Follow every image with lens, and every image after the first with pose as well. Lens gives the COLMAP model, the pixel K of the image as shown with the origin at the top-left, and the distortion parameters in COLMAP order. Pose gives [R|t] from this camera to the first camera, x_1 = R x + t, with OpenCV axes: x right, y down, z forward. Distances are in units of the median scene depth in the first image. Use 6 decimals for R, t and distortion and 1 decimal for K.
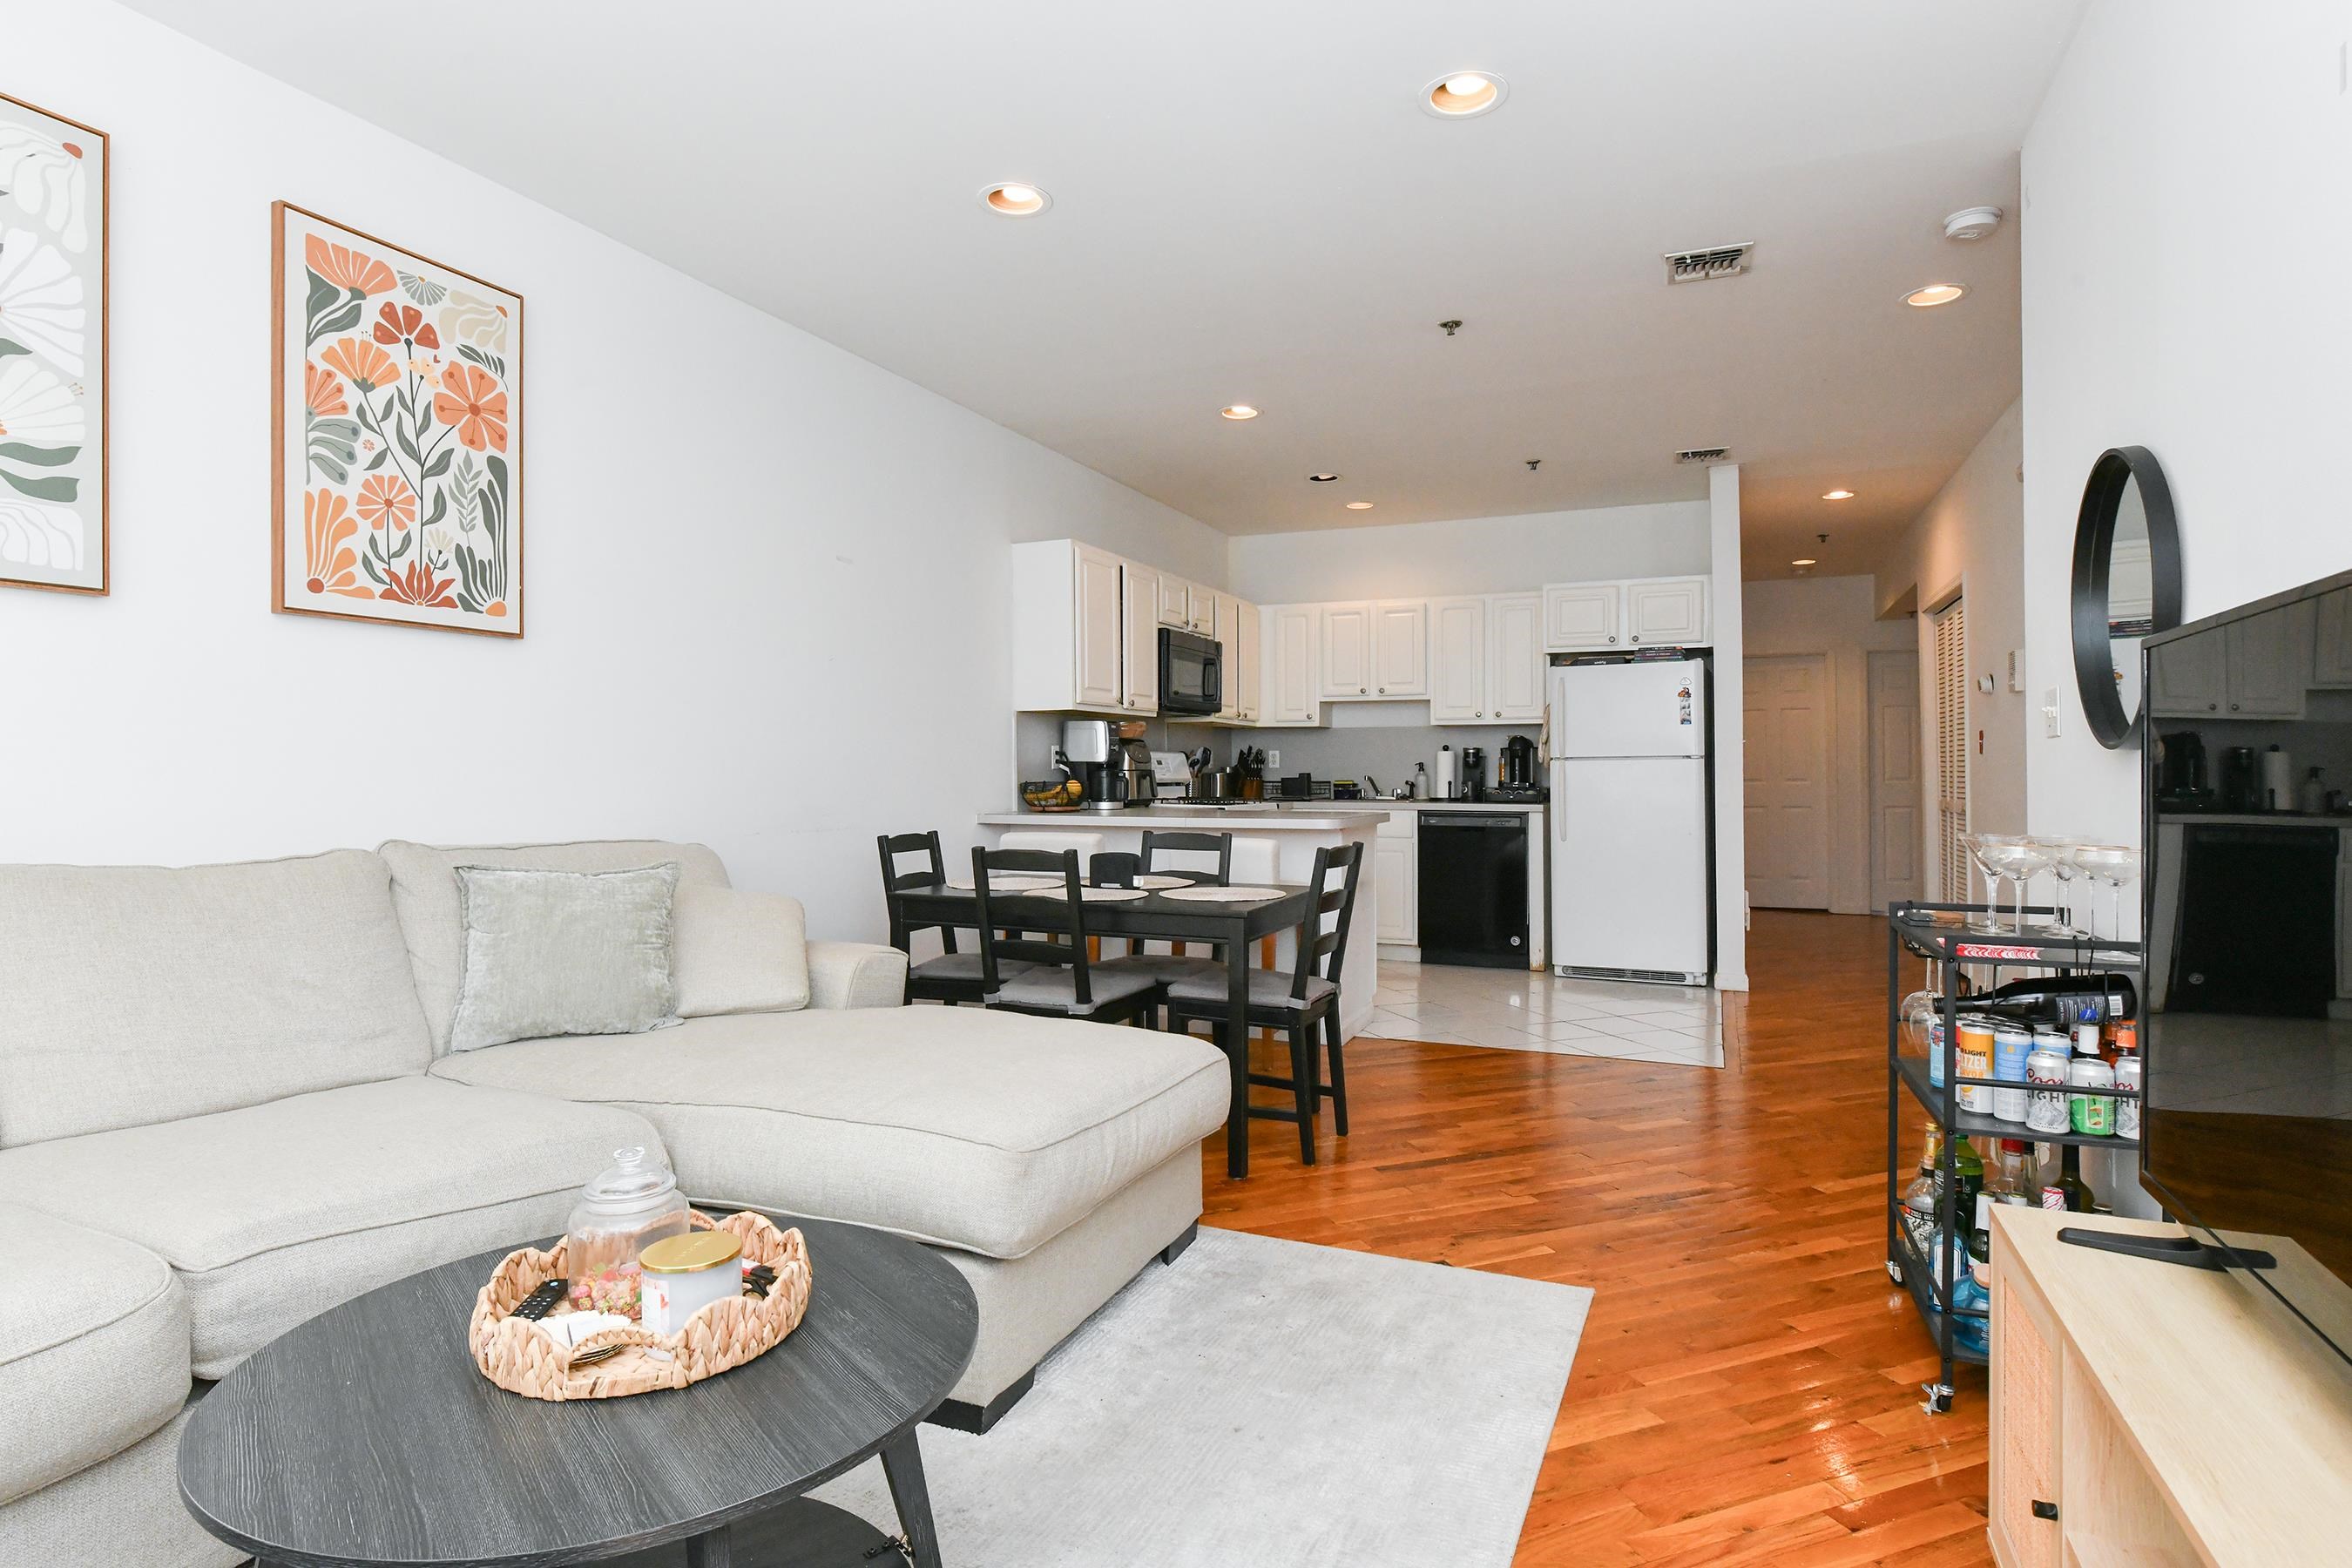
lens RADIAL K [[1240.6, 0, 1182.3], [0, 1240.6, 777.3], [0, 0, 1]] dist [-0.004965, -0.000172]
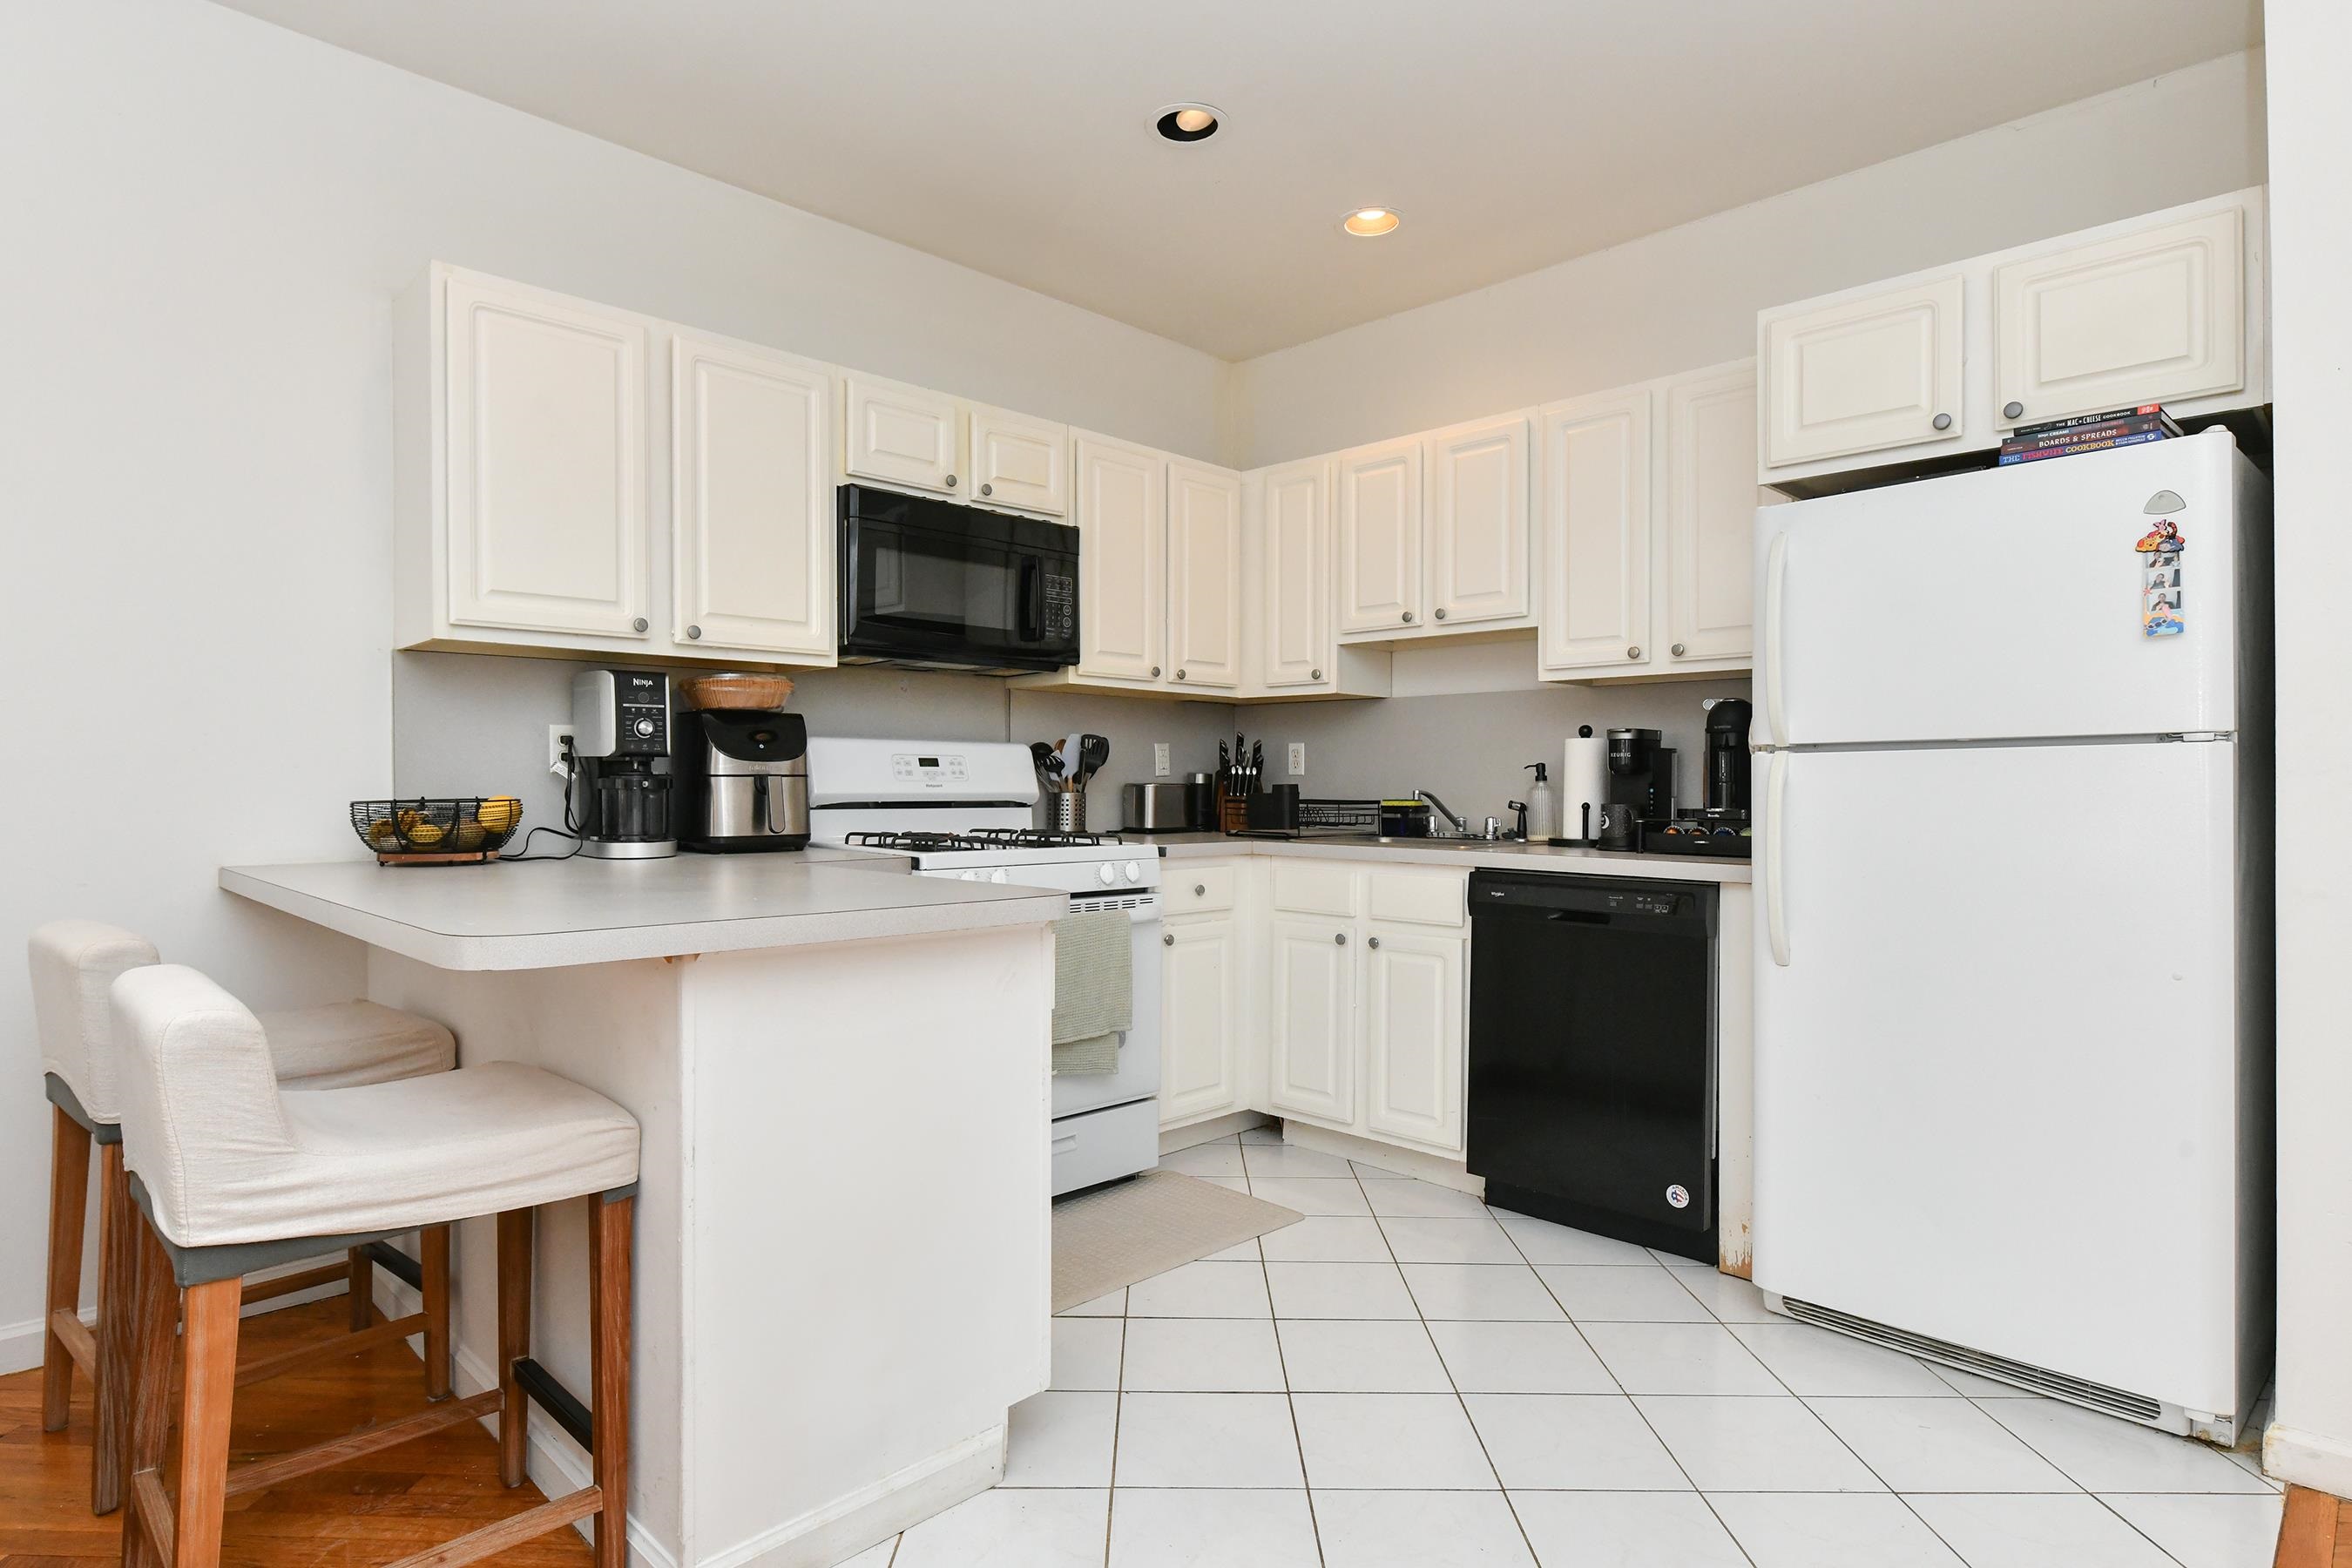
lens RADIAL K [[1240.6, 0, 1162.0], [0, 1240.6, 787.7], [0, 0, 1]] dist [-0.004965, -0.000172]
pose [[0.926047, 0.004318, -0.377383, 0.254649], [-0.004914, 0.999988, -0.000615, -0.001389], [0.377376, 0.002424, 0.926057, 0.535135]]
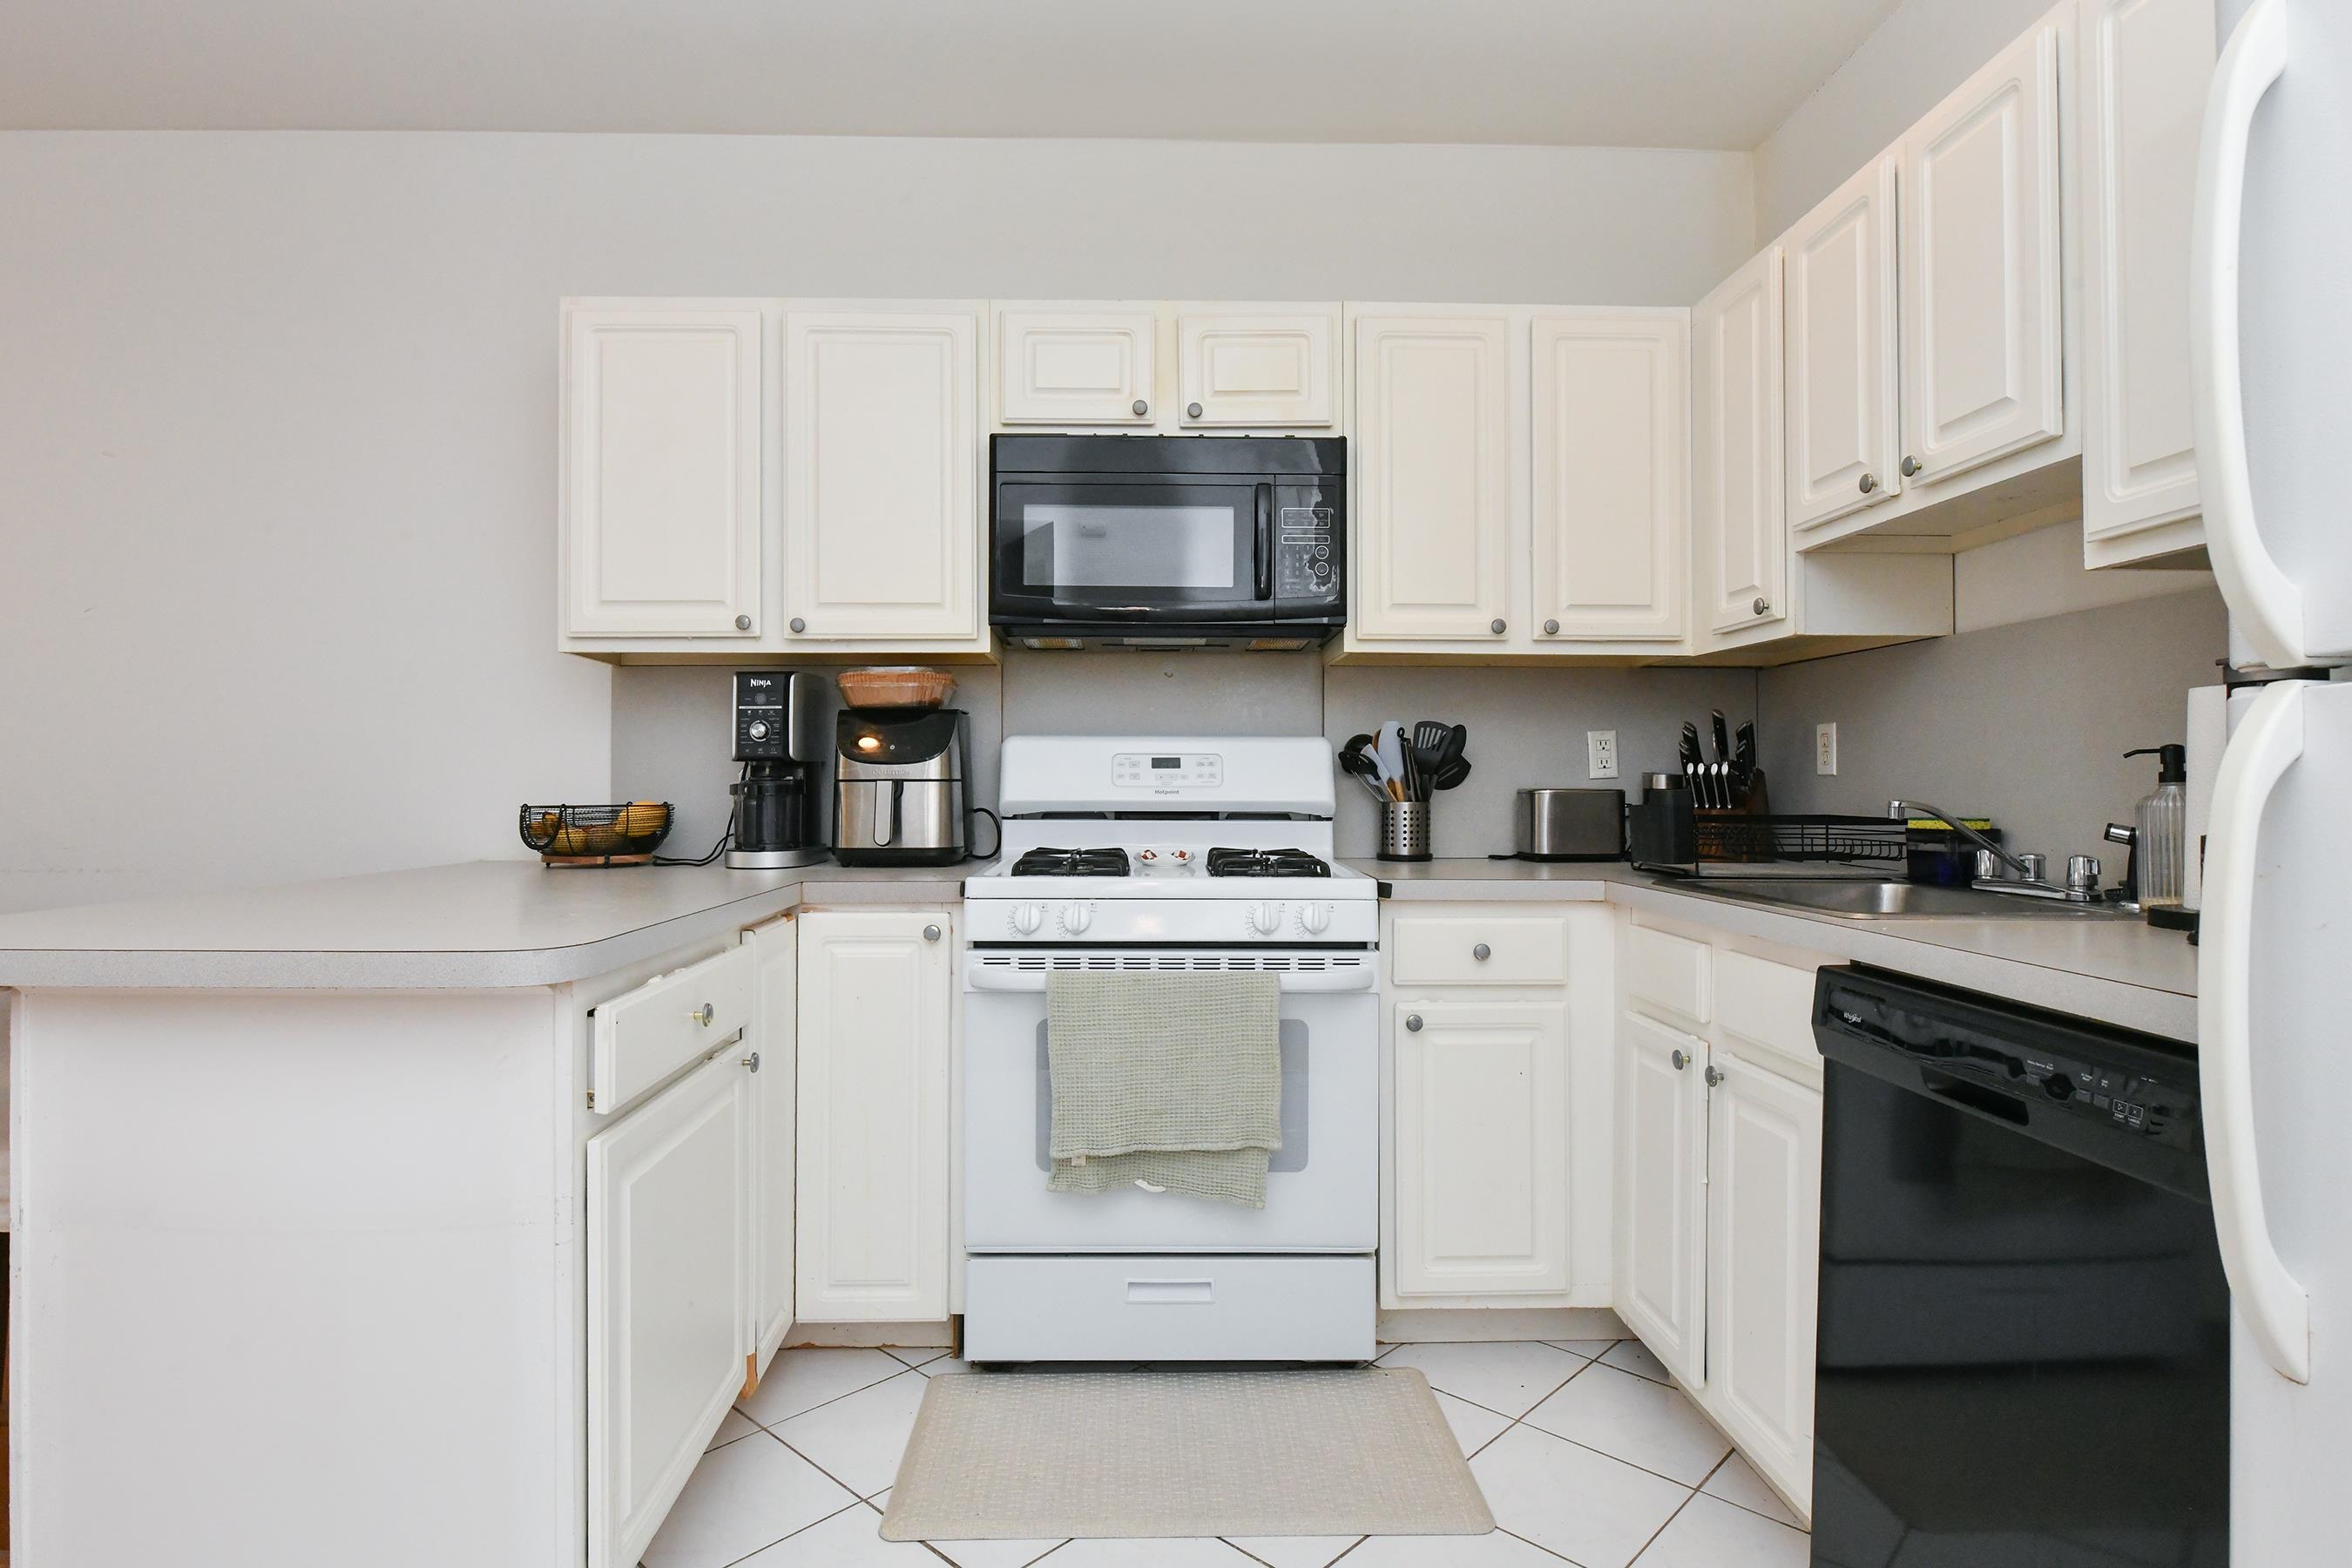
lens RADIAL K [[1240.6, 0, 1169.1], [0, 1240.6, 768.7], [0, 0, 1]] dist [-0.004965, -0.000172]
pose [[0.414475, -0.012894, -0.909969, 0.344096], [-0.006180, 0.999837, -0.016982, -0.002751], [0.910040, 0.012662, 0.414328, 0.792408]]
